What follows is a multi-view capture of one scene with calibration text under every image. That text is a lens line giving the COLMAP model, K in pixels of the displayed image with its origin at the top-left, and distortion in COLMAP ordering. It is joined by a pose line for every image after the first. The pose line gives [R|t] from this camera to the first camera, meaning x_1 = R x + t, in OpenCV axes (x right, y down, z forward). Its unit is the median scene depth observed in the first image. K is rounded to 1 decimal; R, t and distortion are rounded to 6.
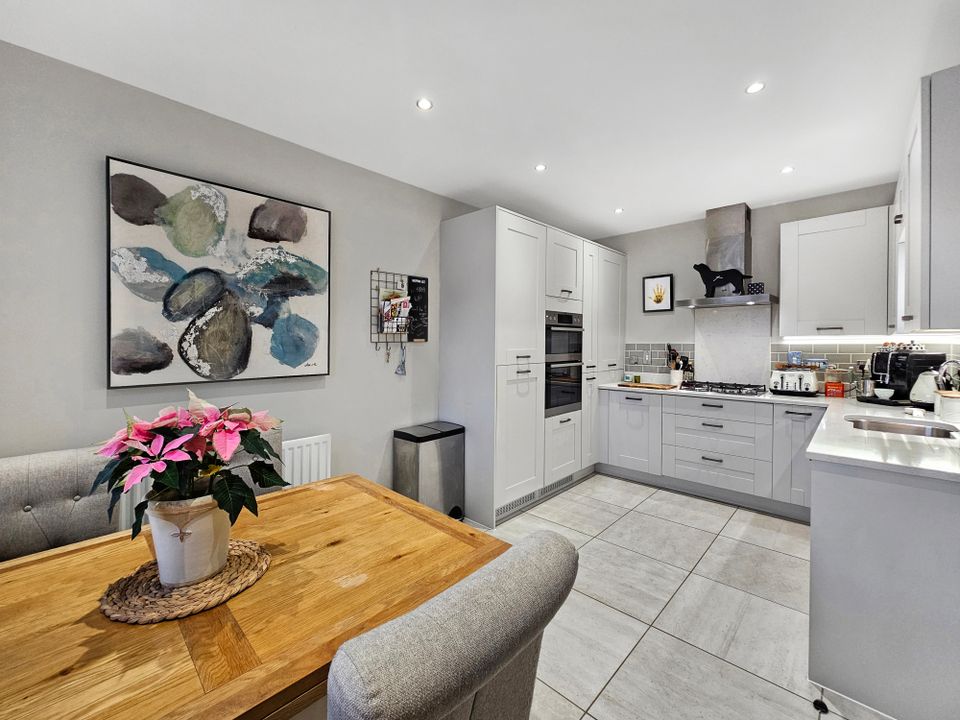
lens RADIAL K [[398.5, 0, 480.1], [0, 398.5, 348.2], [0, 0, 1]] dist [0.000066, 0.000166]
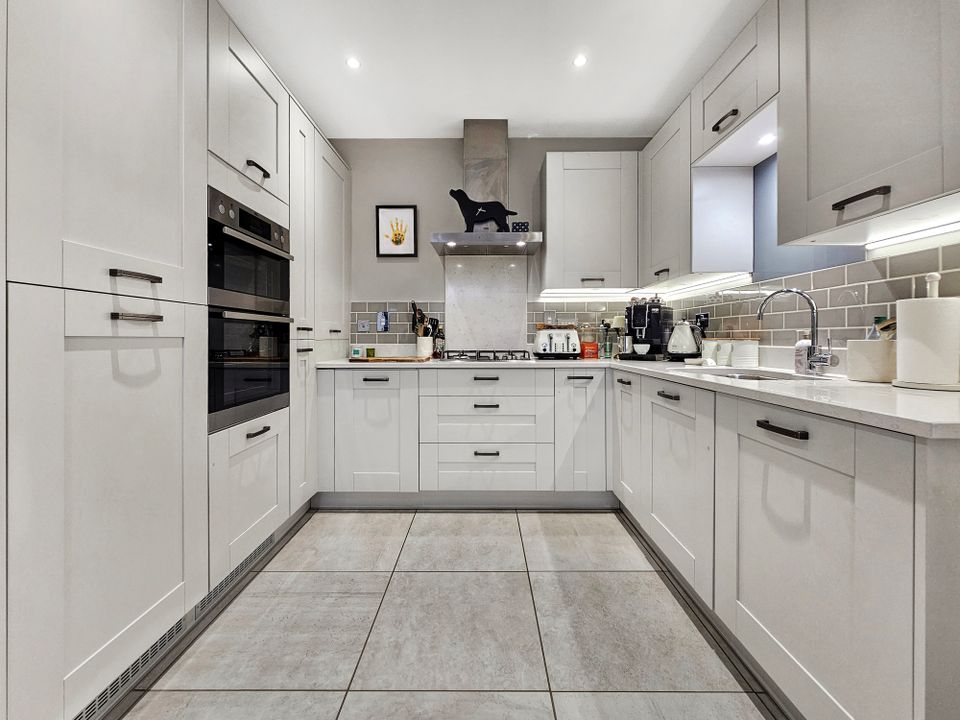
lens RADIAL K [[401.1, 0, 479.7], [0, 401.1, 343.1], [0, 0, 1]] dist [-0.001673, -0.000254]
pose [[0.728648, -0.008058, 0.684841, 0.081881], [0.010439, 0.999945, 0.000659, 0.081640], [-0.684809, 0.006669, 0.728692, 0.492667]]
